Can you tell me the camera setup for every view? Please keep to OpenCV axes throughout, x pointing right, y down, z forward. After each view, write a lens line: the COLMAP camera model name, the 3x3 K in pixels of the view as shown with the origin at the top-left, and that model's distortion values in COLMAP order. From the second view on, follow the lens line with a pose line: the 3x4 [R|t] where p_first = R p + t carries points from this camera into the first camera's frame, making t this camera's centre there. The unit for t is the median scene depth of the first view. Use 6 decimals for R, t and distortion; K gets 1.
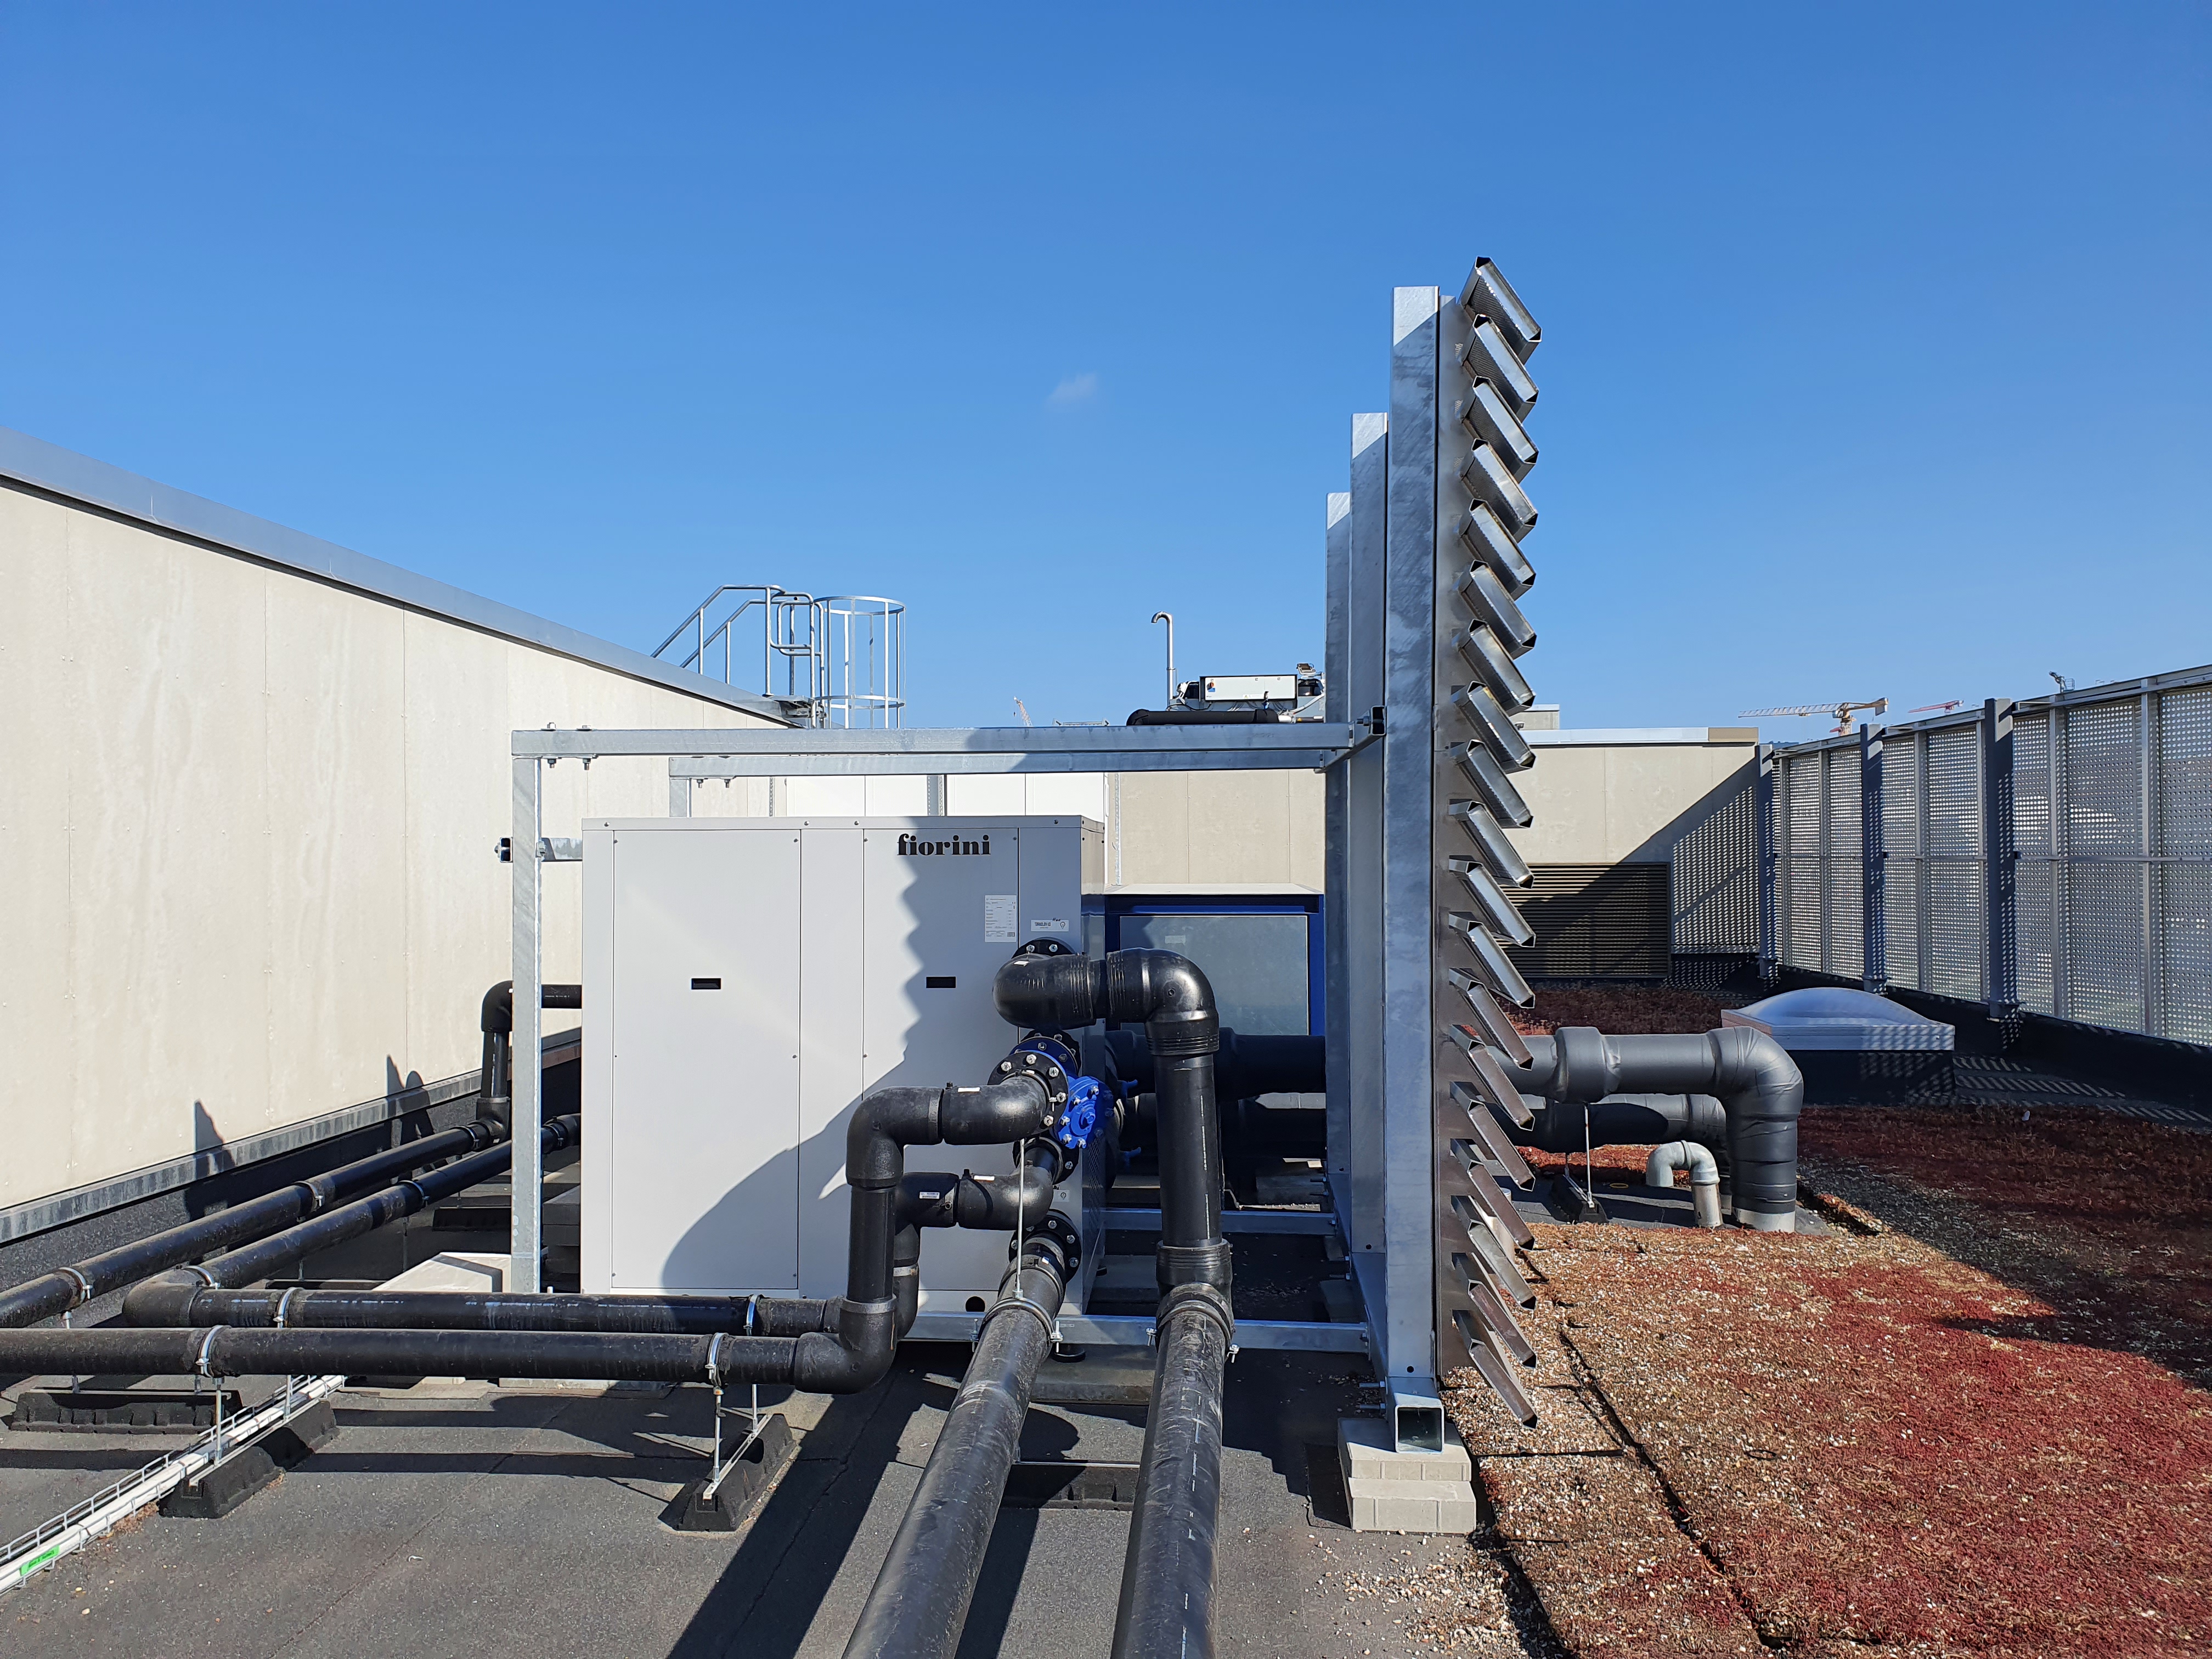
lens RADIAL K [[1678.1, 0, 1106.0], [0, 1678.1, 829.5], [0, 0, 1]] dist [0.078230, -0.081277]
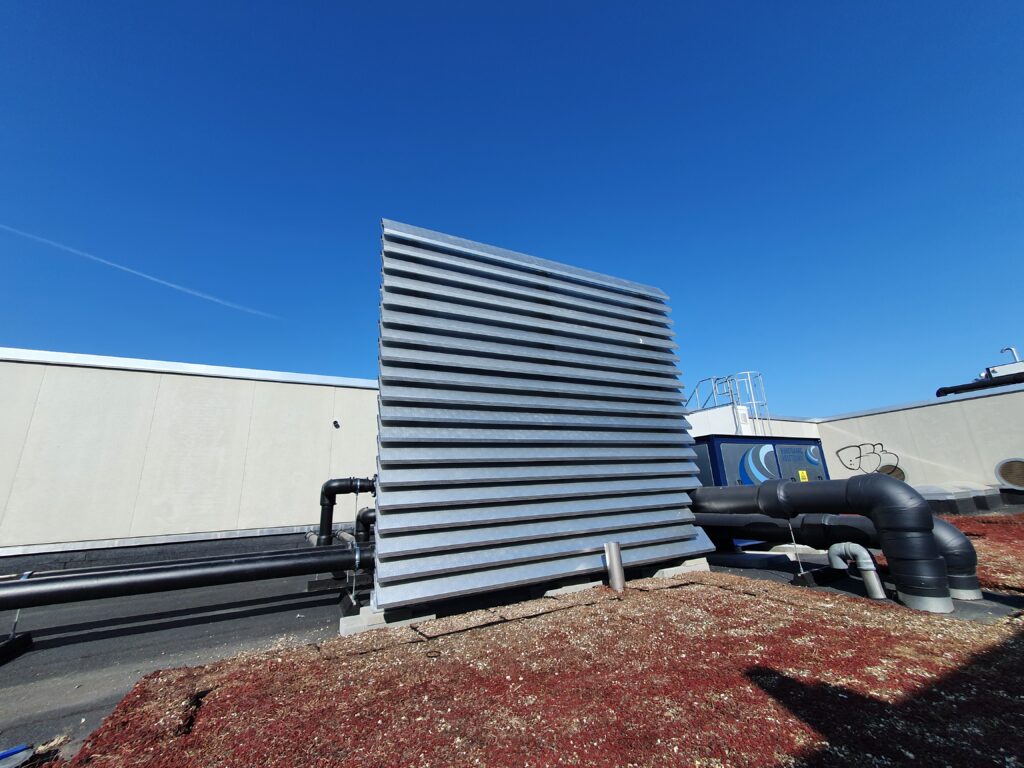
lens RADIAL K [[397.7, 0, 514.8], [0, 397.7, 383.1], [0, 0, 1]] dist [-0.001409, 0.006111]
pose [[0.517306, -0.258940, -0.815686, 0.638385], [0.062314, 0.961994, -0.265867, 0.138190], [0.853529, 0.086706, 0.513781, 0.585983]]
